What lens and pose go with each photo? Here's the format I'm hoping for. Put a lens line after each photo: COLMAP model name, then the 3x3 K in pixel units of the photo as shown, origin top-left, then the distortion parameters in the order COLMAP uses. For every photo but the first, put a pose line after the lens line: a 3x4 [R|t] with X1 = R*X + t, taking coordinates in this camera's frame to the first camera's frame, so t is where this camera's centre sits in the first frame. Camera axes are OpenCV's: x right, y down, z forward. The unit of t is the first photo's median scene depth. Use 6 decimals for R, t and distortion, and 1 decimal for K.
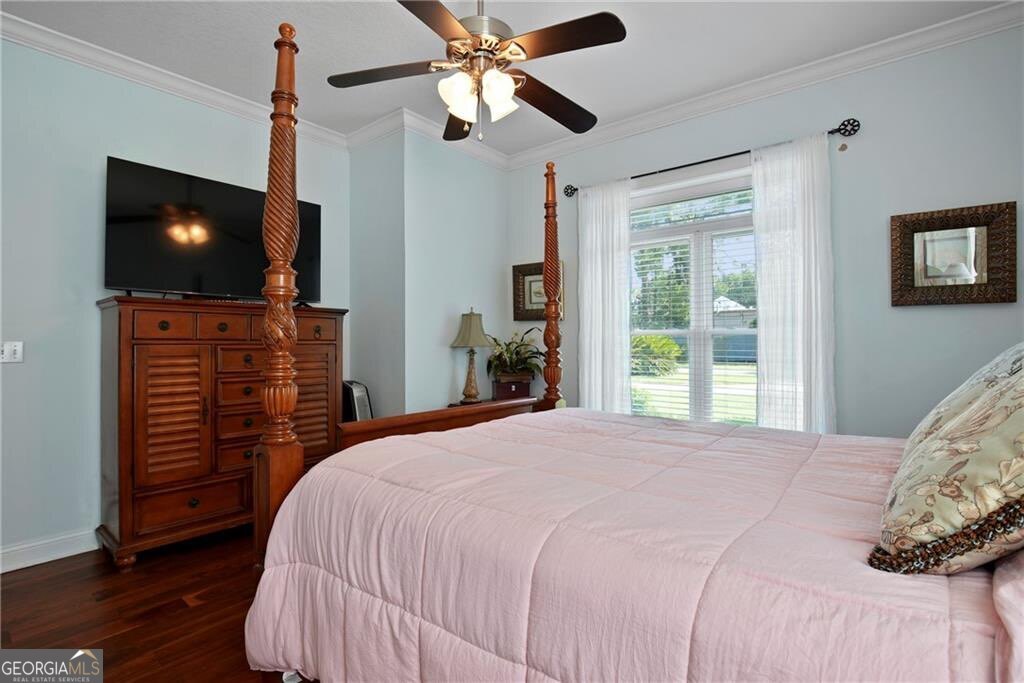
lens RADIAL K [[473.8, 0, 510.4], [0, 473.8, 334.2], [0, 0, 1]] dist [-0.035789, 0.005563]
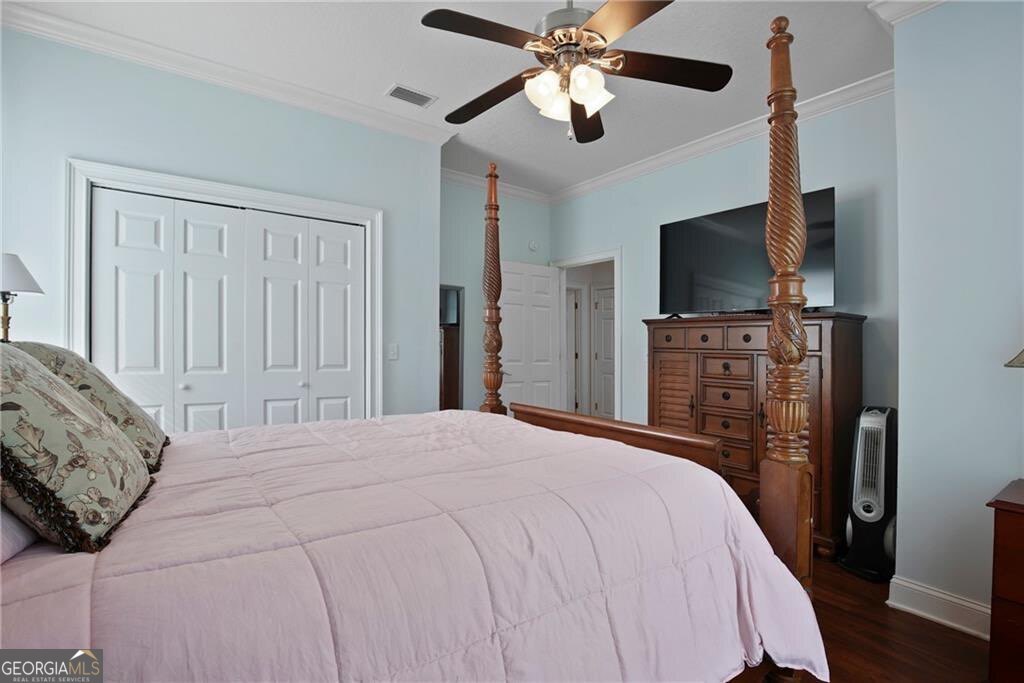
lens RADIAL K [[473.8, 0, 508.8], [0, 473.8, 347.9], [0, 0, 1]] dist [-0.035789, 0.005563]
pose [[-0.253630, -0.001148, -0.967301, 0.648625], [-0.009193, 0.999957, 0.001224, 0.012571], [0.967258, 0.009203, -0.253630, 0.814660]]
